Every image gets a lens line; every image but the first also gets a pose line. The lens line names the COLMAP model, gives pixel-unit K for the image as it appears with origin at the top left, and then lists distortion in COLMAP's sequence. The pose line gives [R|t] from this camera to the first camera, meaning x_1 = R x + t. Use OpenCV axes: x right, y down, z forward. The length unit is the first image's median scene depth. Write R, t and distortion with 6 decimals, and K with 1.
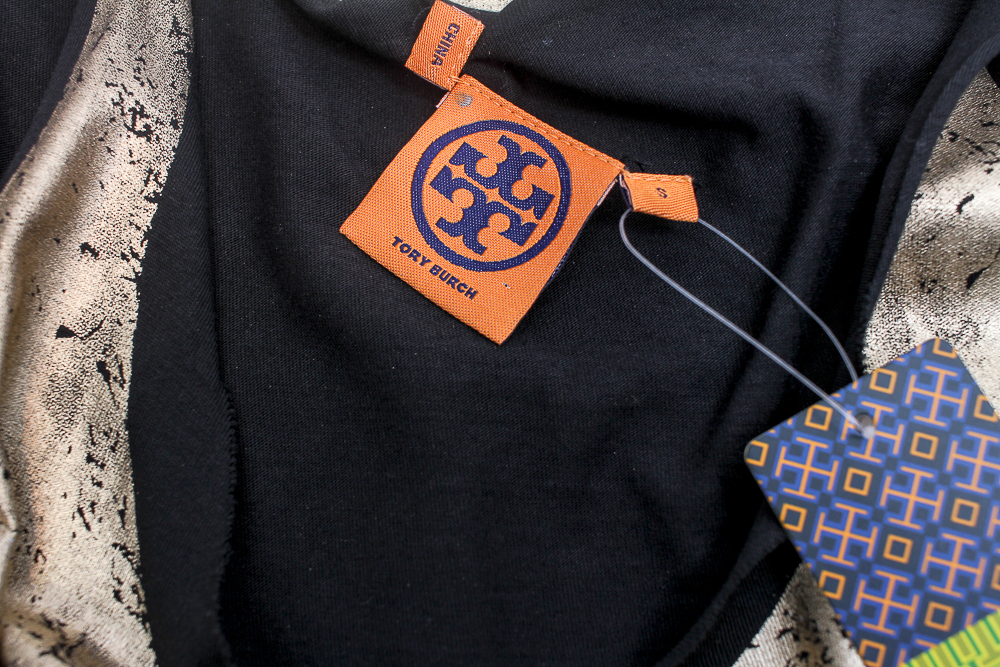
lens RADIAL K [[1150.0, 0, 498.7], [0, 1150.0, 354.4], [0, 0, 1]] dist [-0.145697, 0.129014]
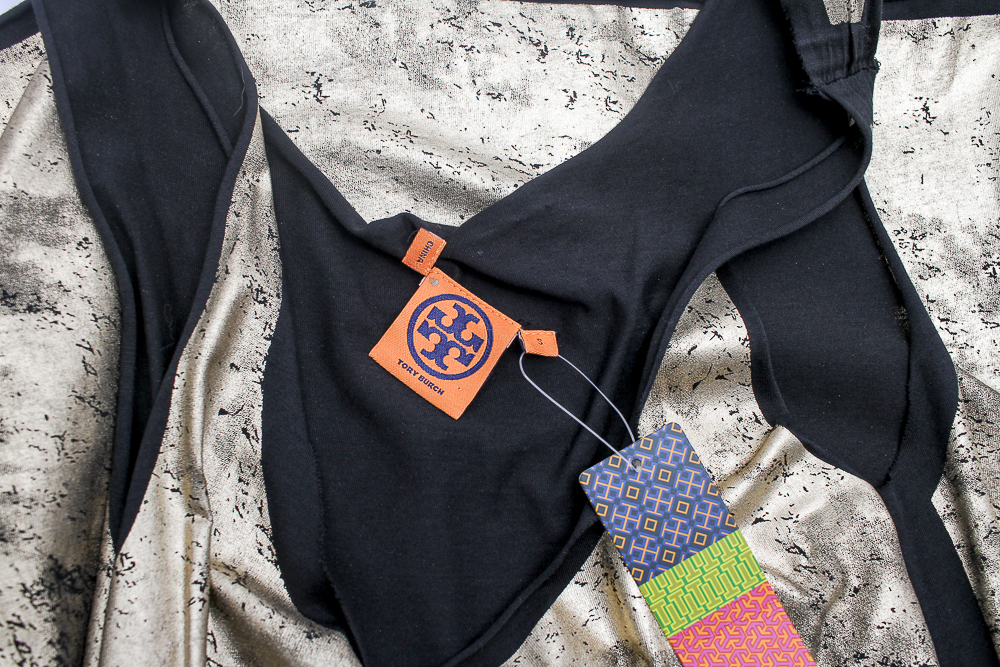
lens RADIAL K [[1150.0, 0, 498.7], [0, 1150.0, 354.4], [0, 0, 1]] dist [-0.145697, 0.129014]
pose [[0.988530, 0.006412, 0.150886, -0.220217], [-0.018441, 0.996747, 0.078458, -0.270062], [-0.149892, -0.080341, 0.985433, -0.911049]]
